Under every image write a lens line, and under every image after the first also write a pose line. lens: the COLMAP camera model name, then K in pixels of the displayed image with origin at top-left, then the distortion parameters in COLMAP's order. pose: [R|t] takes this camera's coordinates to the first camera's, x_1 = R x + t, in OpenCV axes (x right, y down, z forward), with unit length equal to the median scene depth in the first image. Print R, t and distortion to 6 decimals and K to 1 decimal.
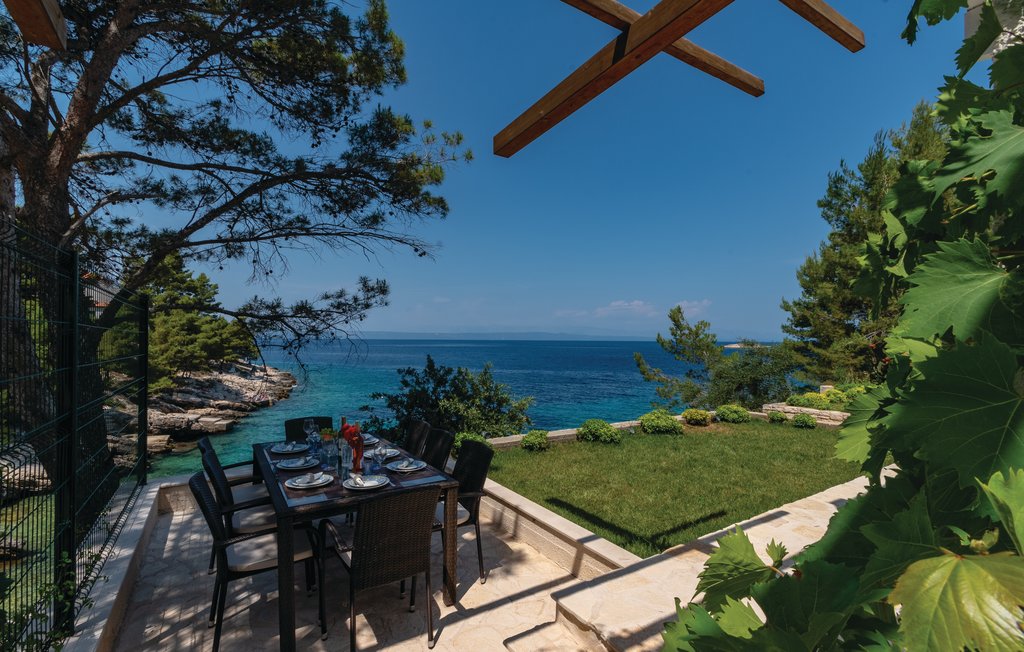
lens RADIAL K [[454.0, 0, 501.3], [0, 454.0, 343.4], [0, 0, 1]] dist [0.002184, 0.000086]
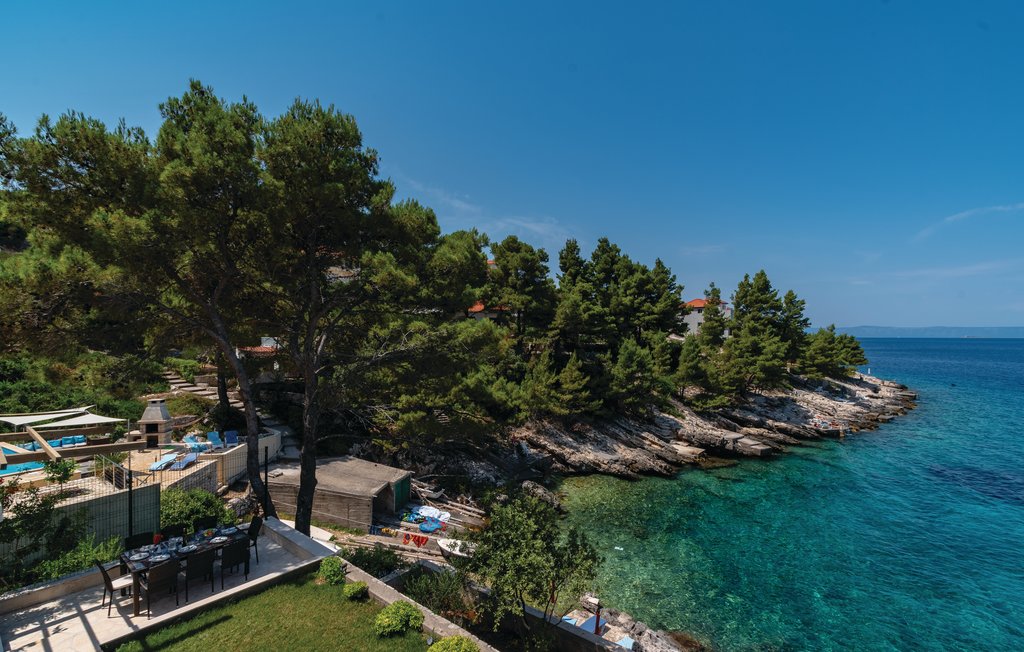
lens RADIAL K [[454.0, 0, 501.3], [0, 454.0, 343.4], [0, 0, 1]] dist [0.002184, 0.000086]
pose [[0.322861, 0.008532, -0.946408, 0.132060], [-0.013205, 0.999903, 0.004510, -0.045326], [0.946354, 0.011041, 0.322942, 0.091562]]
